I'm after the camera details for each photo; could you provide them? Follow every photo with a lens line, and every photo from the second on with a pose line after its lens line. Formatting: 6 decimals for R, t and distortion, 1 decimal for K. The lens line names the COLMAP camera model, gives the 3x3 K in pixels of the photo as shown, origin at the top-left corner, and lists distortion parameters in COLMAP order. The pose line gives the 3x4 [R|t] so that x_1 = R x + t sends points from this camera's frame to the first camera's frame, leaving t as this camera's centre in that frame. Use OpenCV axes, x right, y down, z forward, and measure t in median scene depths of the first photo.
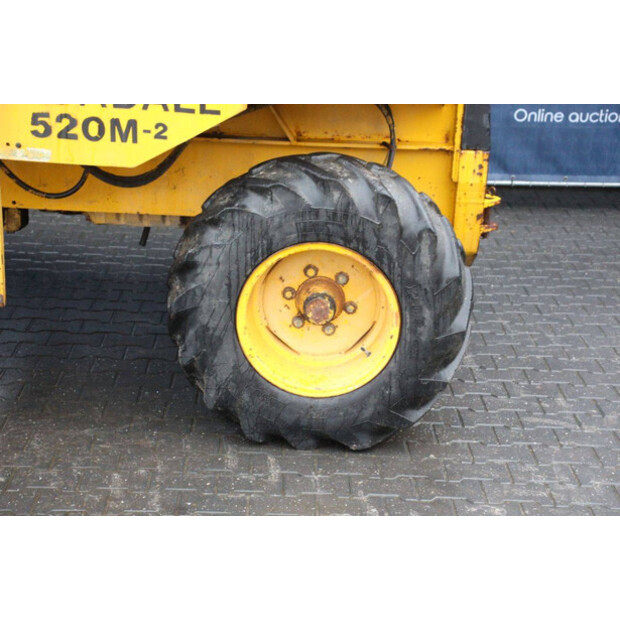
lens RADIAL K [[1293.1, 0, 310.0], [0, 1293.1, 310.0], [0, 0, 1]] dist [0.446561, -0.060092]
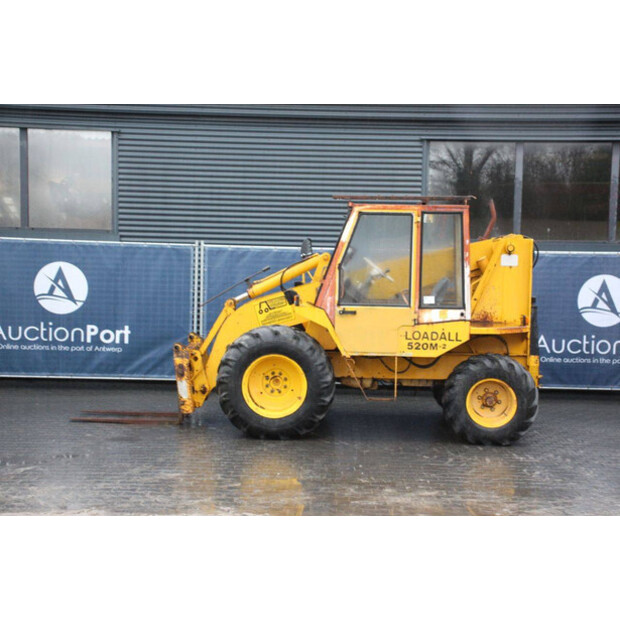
lens RADIAL K [[1169.1, 0, 310.0], [0, 1169.1, 310.0], [0, 0, 1]] dist [0.226307, 0.009109]
pose [[0.999664, -0.019021, -0.017593, -0.404196], [0.014067, 0.968663, -0.247981, 0.523568], [0.021758, 0.247650, 0.968605, -1.994028]]
